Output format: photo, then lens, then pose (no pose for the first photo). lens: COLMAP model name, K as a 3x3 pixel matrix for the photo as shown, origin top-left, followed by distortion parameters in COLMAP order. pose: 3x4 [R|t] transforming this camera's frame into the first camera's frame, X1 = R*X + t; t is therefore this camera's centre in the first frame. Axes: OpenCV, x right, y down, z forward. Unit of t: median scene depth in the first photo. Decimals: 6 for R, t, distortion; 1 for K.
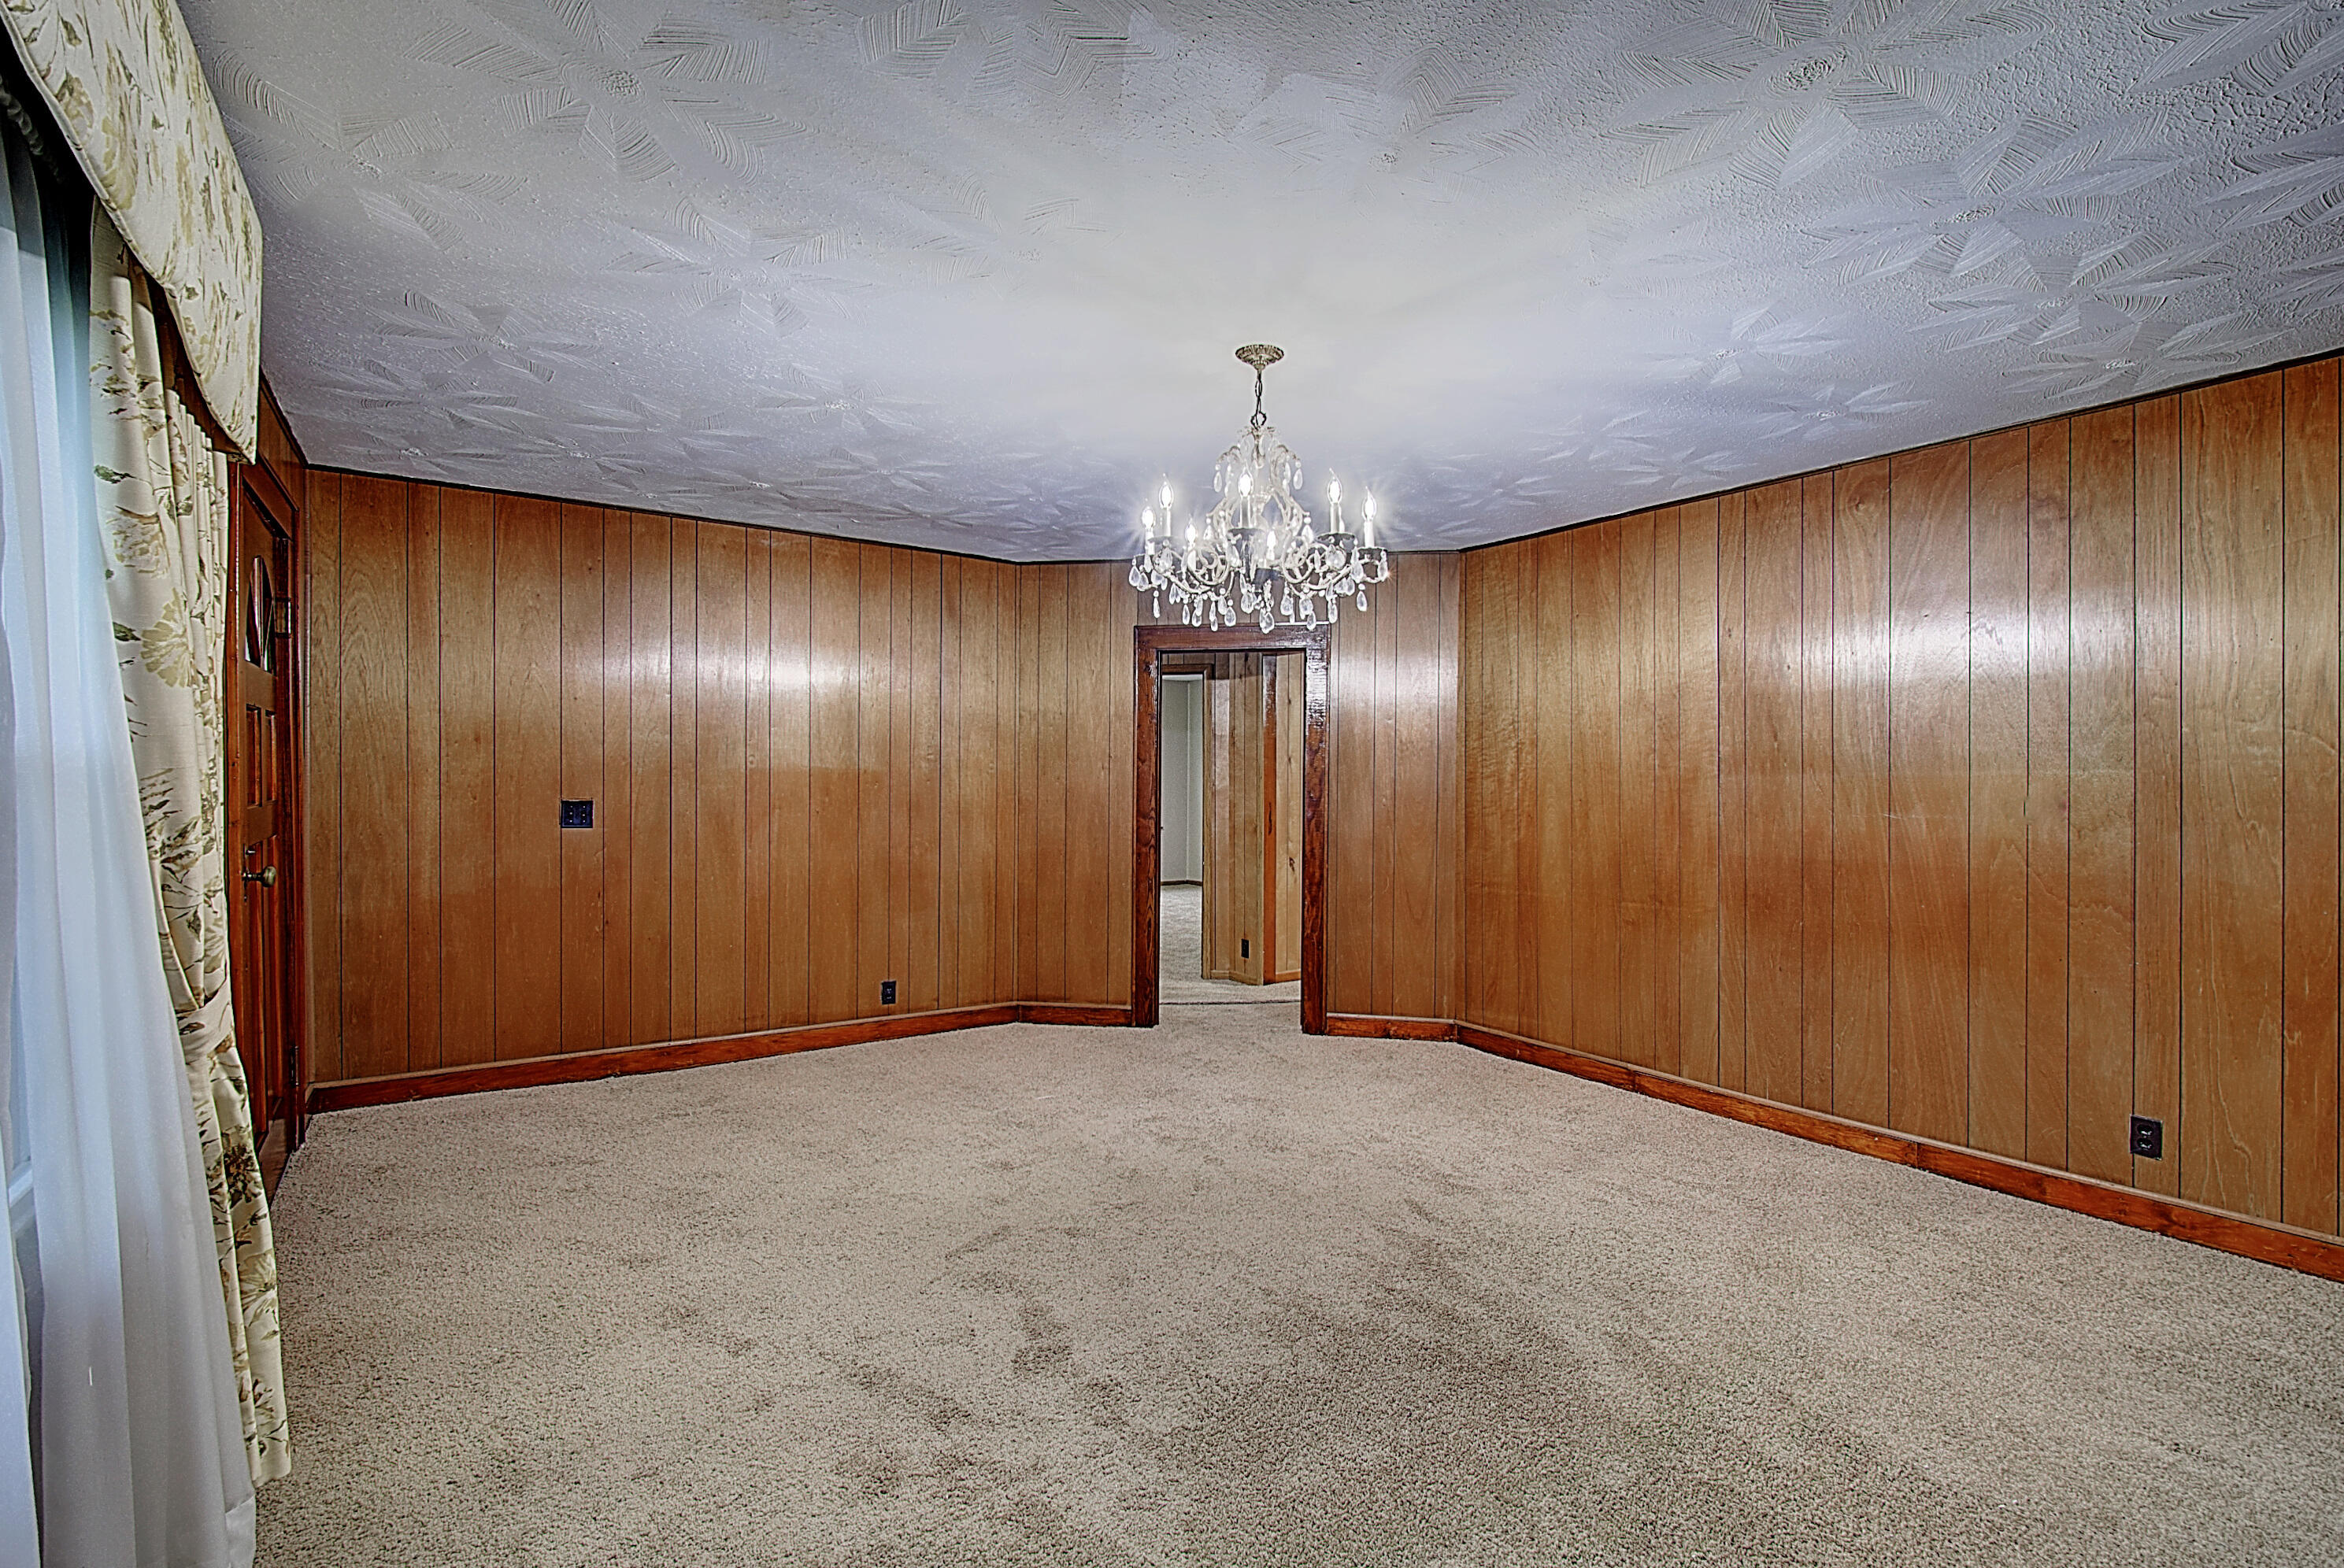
lens RADIAL K [[1033.3, 0, 1177.7], [0, 1033.3, 783.9], [0, 0, 1]] dist [0.001059, -0.000114]
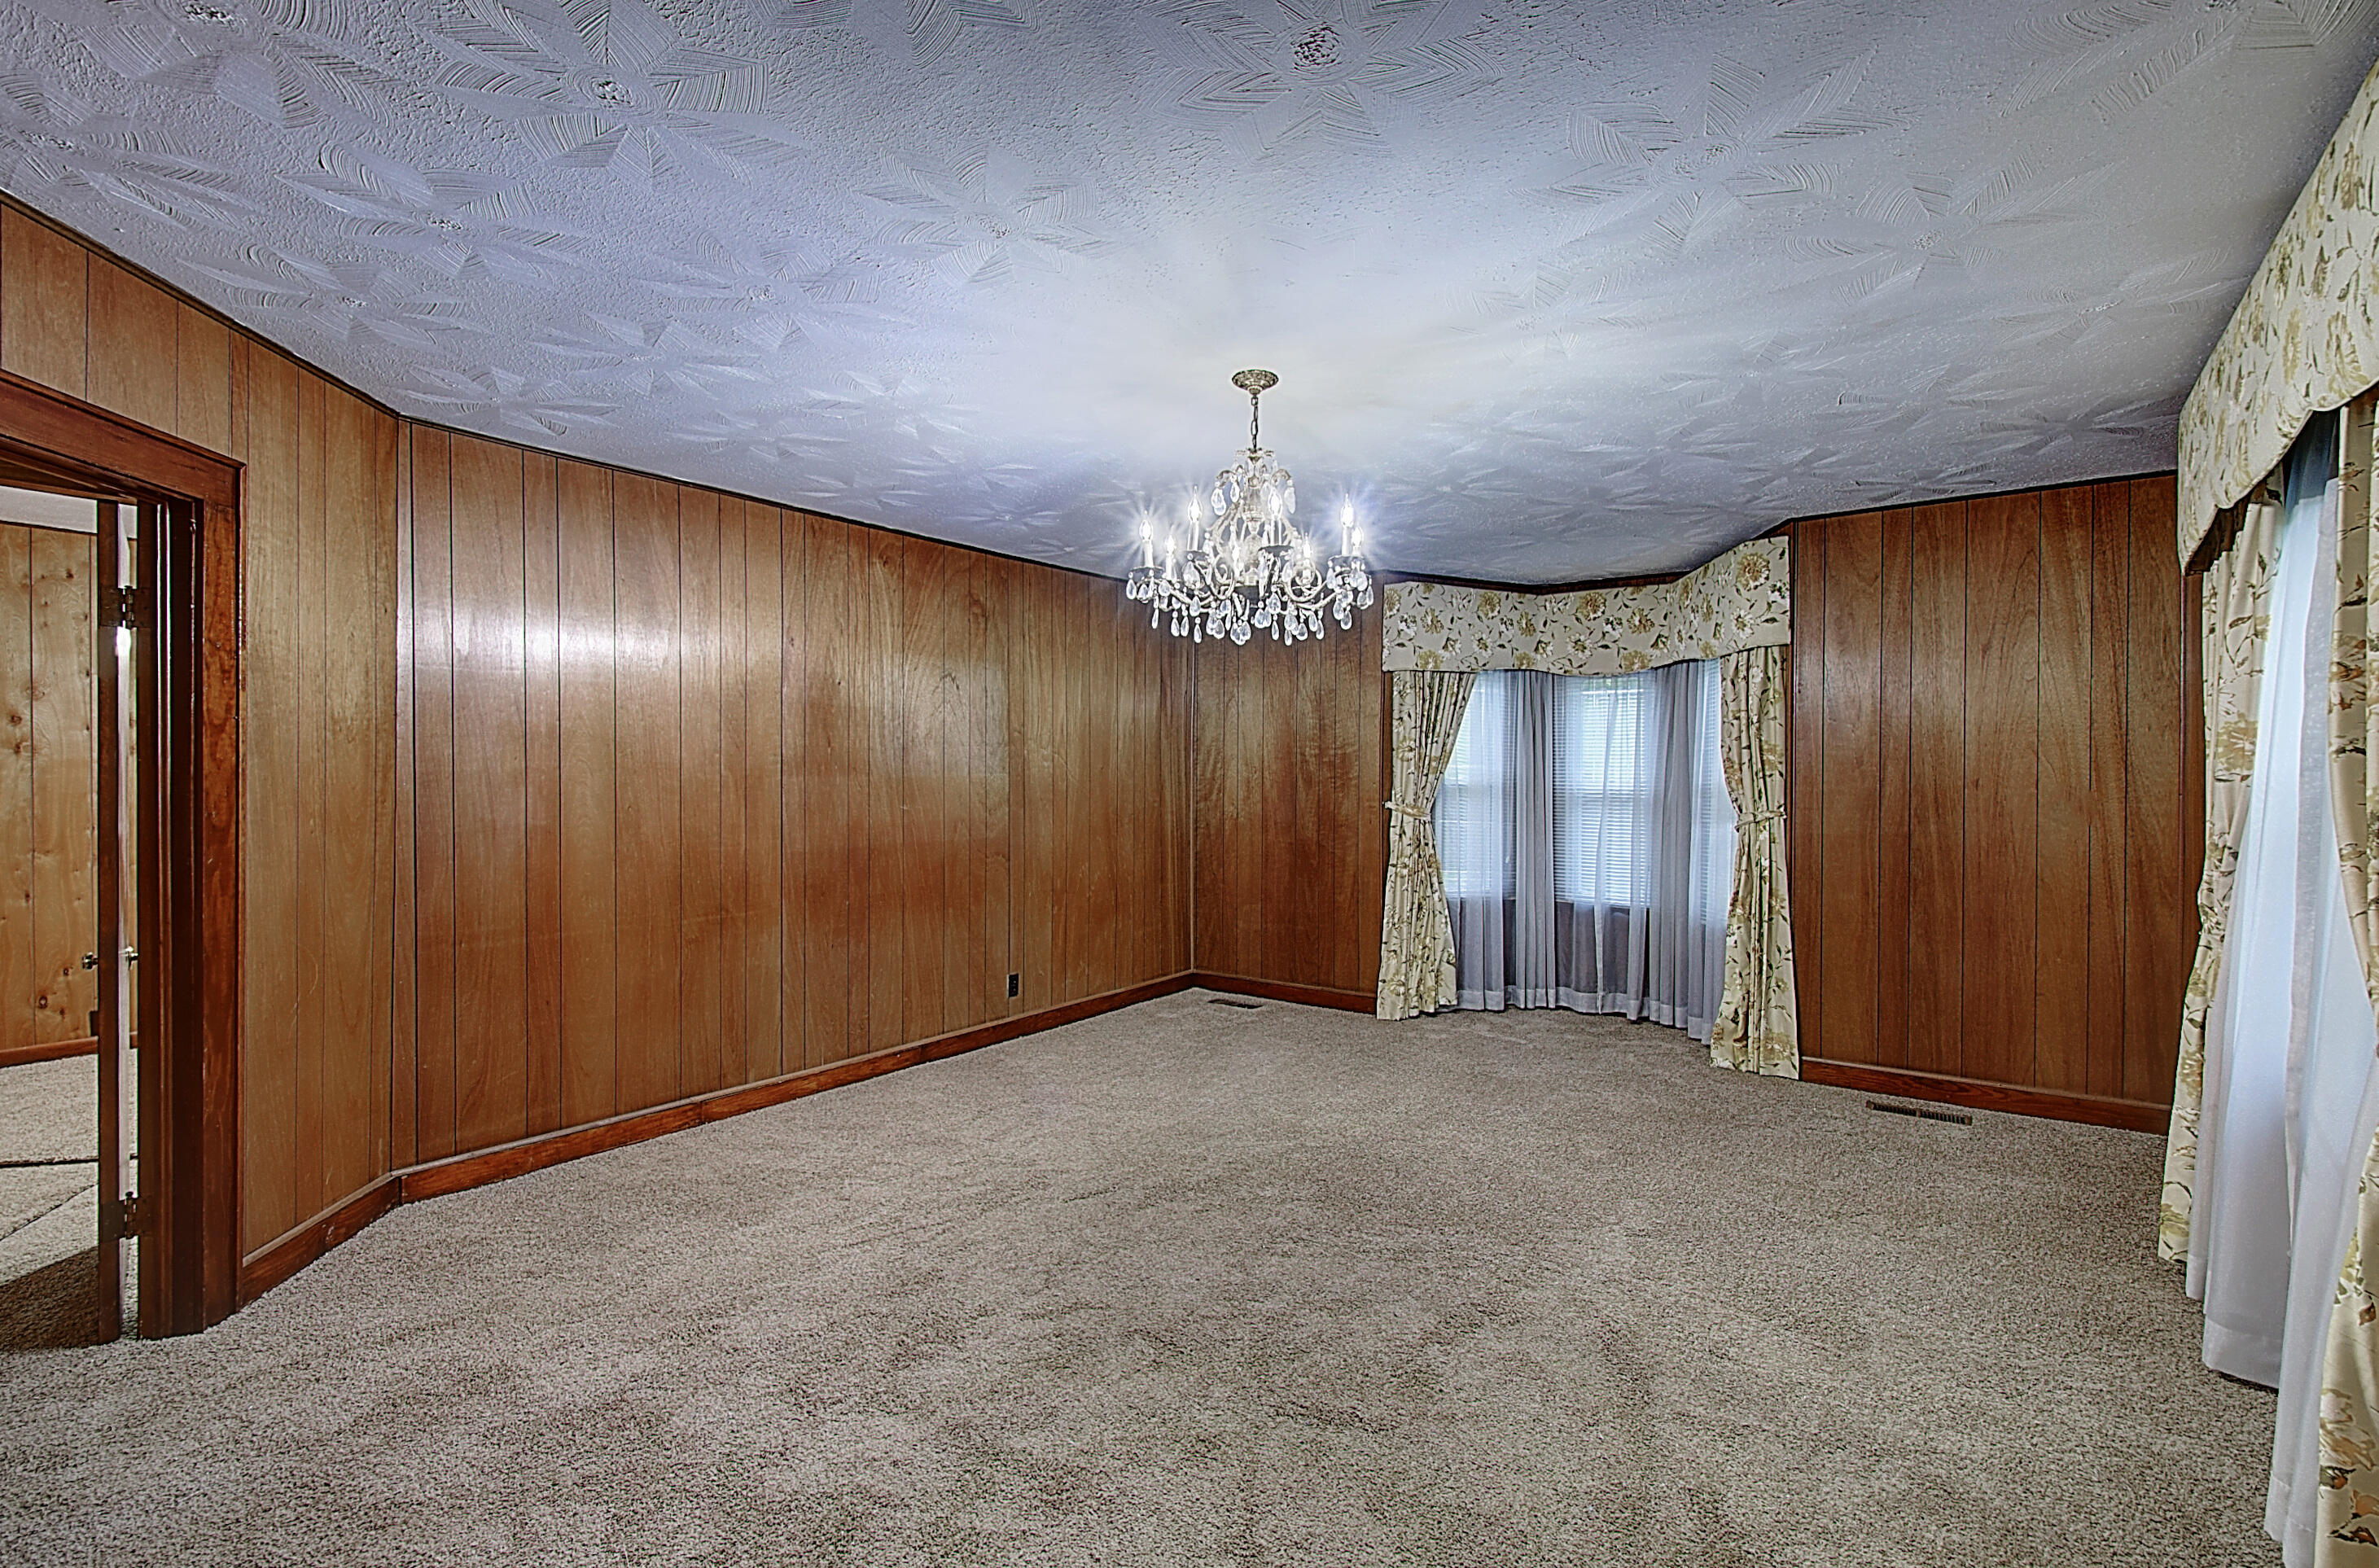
lens RADIAL K [[1068.2, 0, 1193.6], [0, 1068.2, 782.1], [0, 0, 1]] dist [0.000703, 0.000000]
pose [[-0.340527, -0.015518, 0.940107, -0.569641], [-0.003778, 0.999878, 0.015136, -0.018871], [-0.940227, 0.001603, -0.340544, 0.886179]]
